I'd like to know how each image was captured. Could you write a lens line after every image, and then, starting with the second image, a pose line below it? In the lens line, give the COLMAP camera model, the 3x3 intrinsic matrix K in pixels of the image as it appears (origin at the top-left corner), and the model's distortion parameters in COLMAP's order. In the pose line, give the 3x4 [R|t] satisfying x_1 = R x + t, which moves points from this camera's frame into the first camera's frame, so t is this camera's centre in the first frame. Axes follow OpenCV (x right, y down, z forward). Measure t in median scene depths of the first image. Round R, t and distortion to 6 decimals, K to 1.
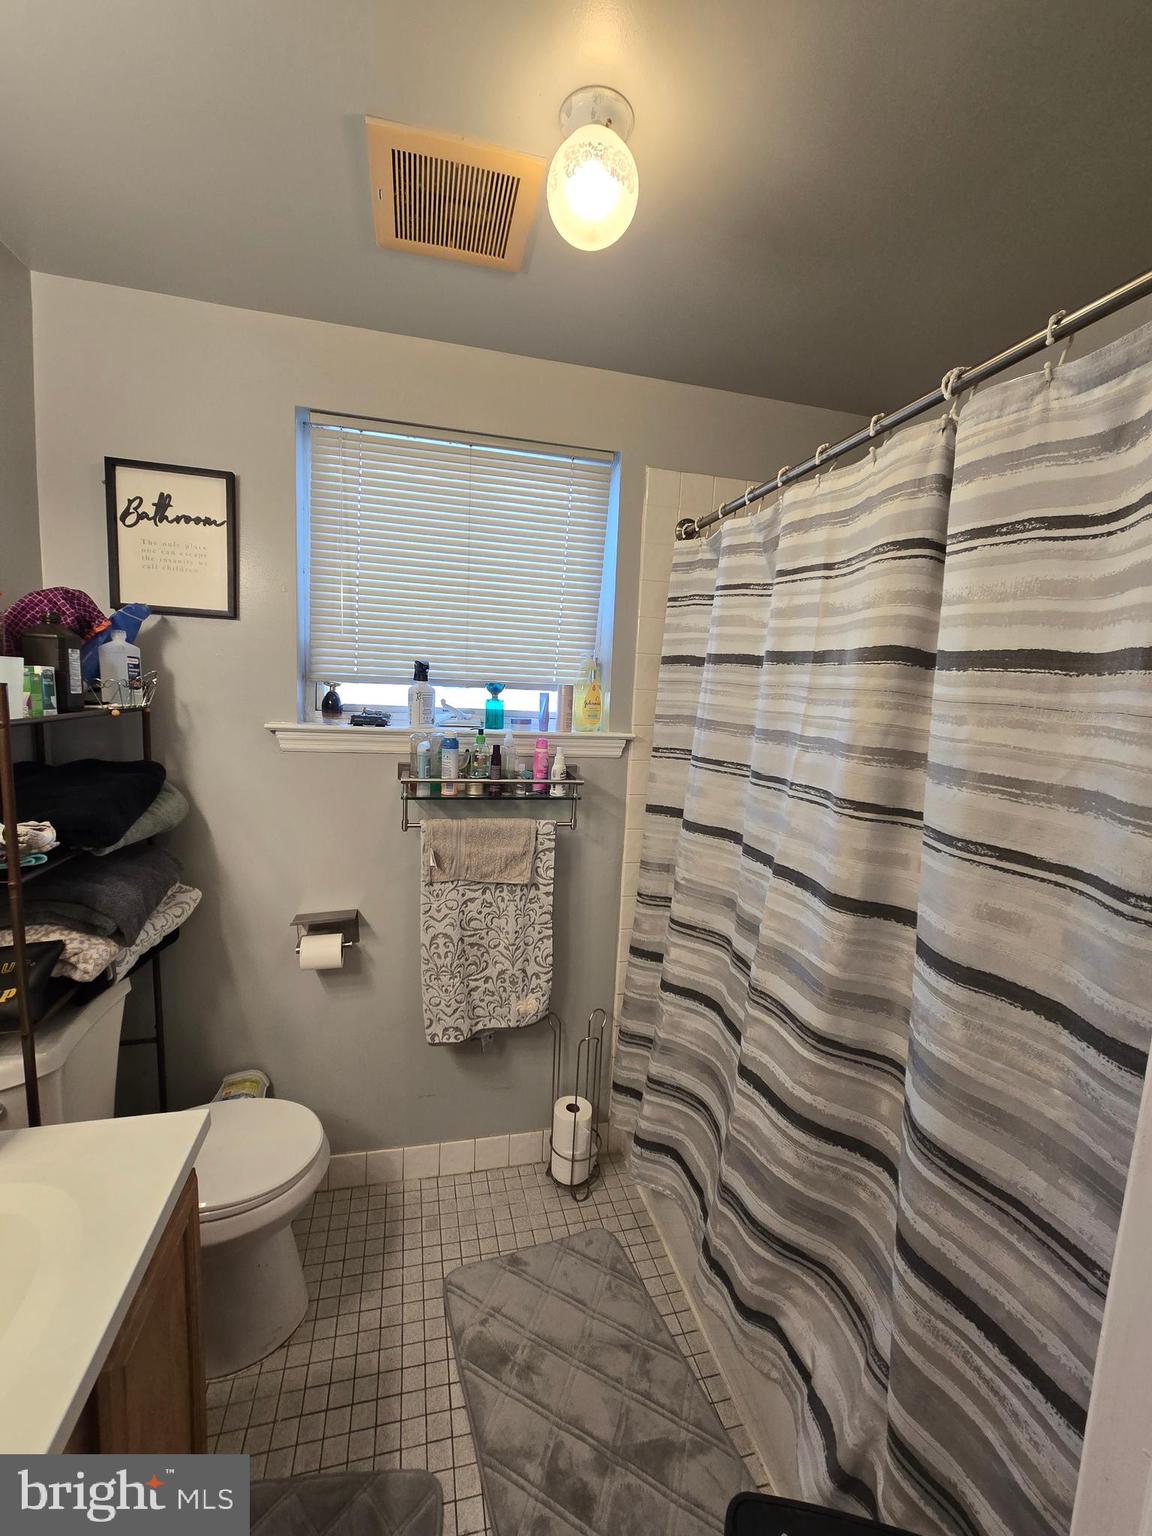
lens RADIAL K [[626.4, 0, 561.8], [0, 626.4, 766.0], [0, 0, 1]] dist [-0.004877, 0.000167]
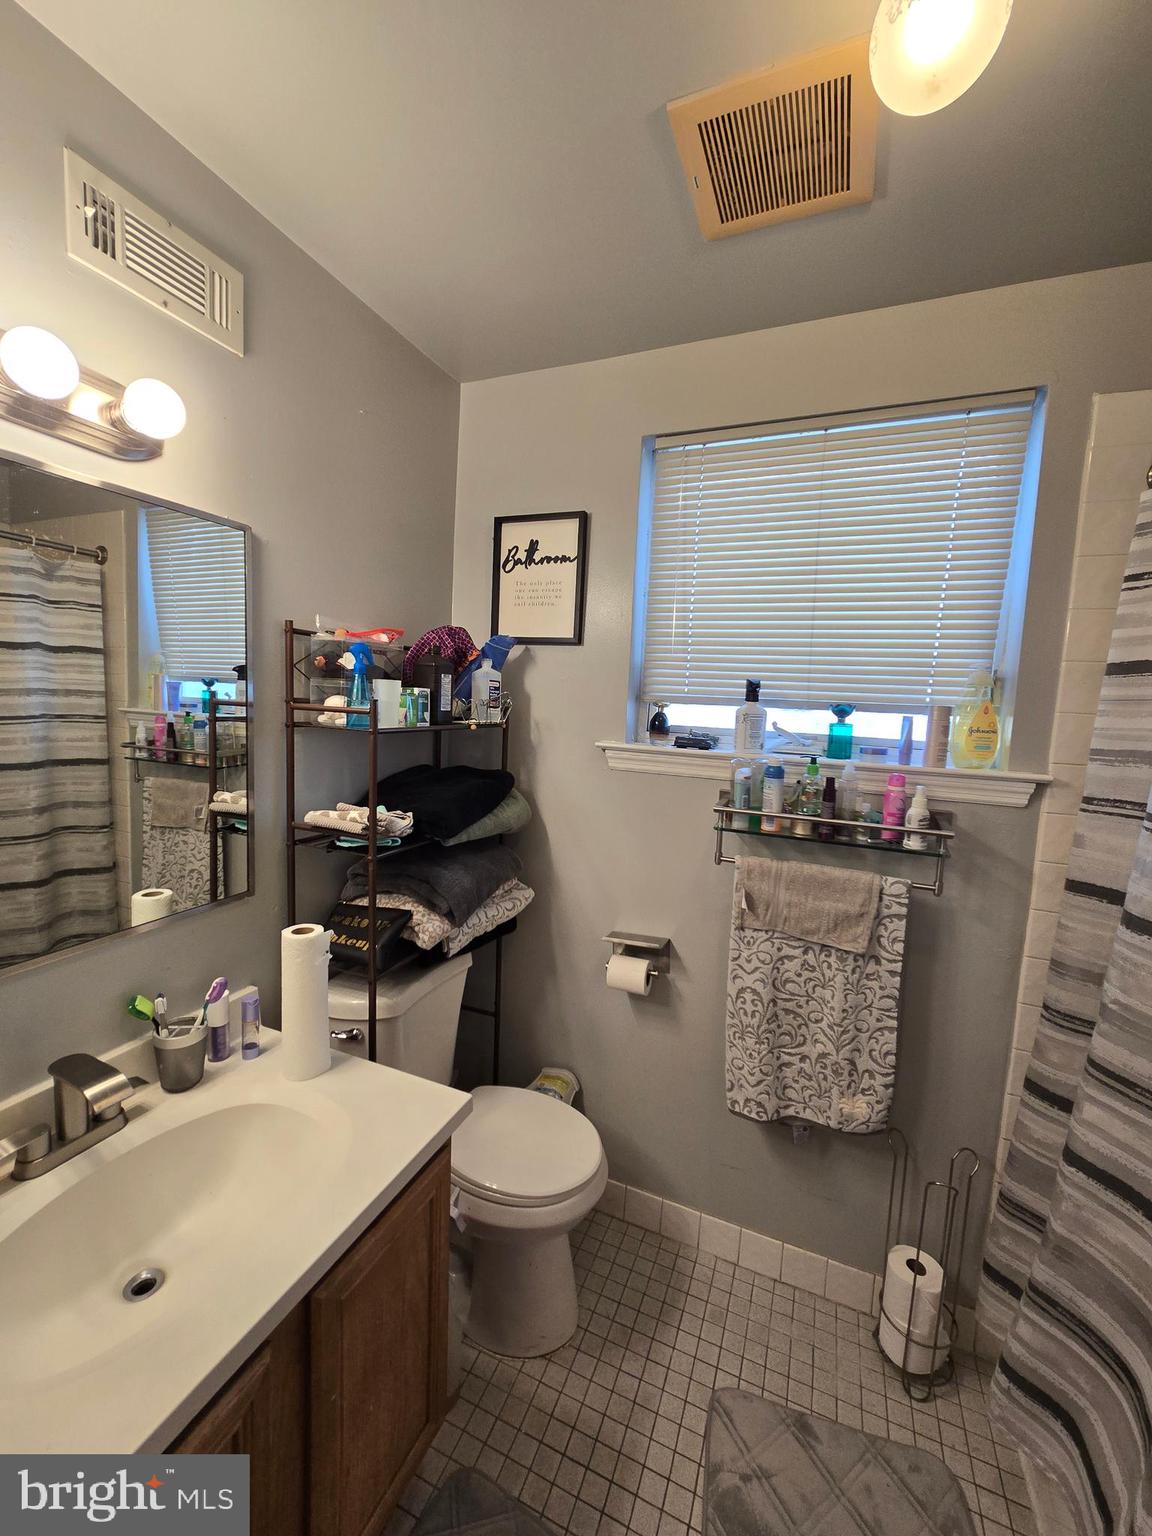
lens RADIAL K [[626.4, 0, 561.8], [0, 626.4, 766.0], [0, 0, 1]] dist [-0.004877, 0.000167]
pose [[0.797849, 0.054273, -0.600409, 0.112220], [-0.083443, 0.996295, -0.020823, -0.001595], [0.597055, 0.066713, 0.799422, 0.128716]]
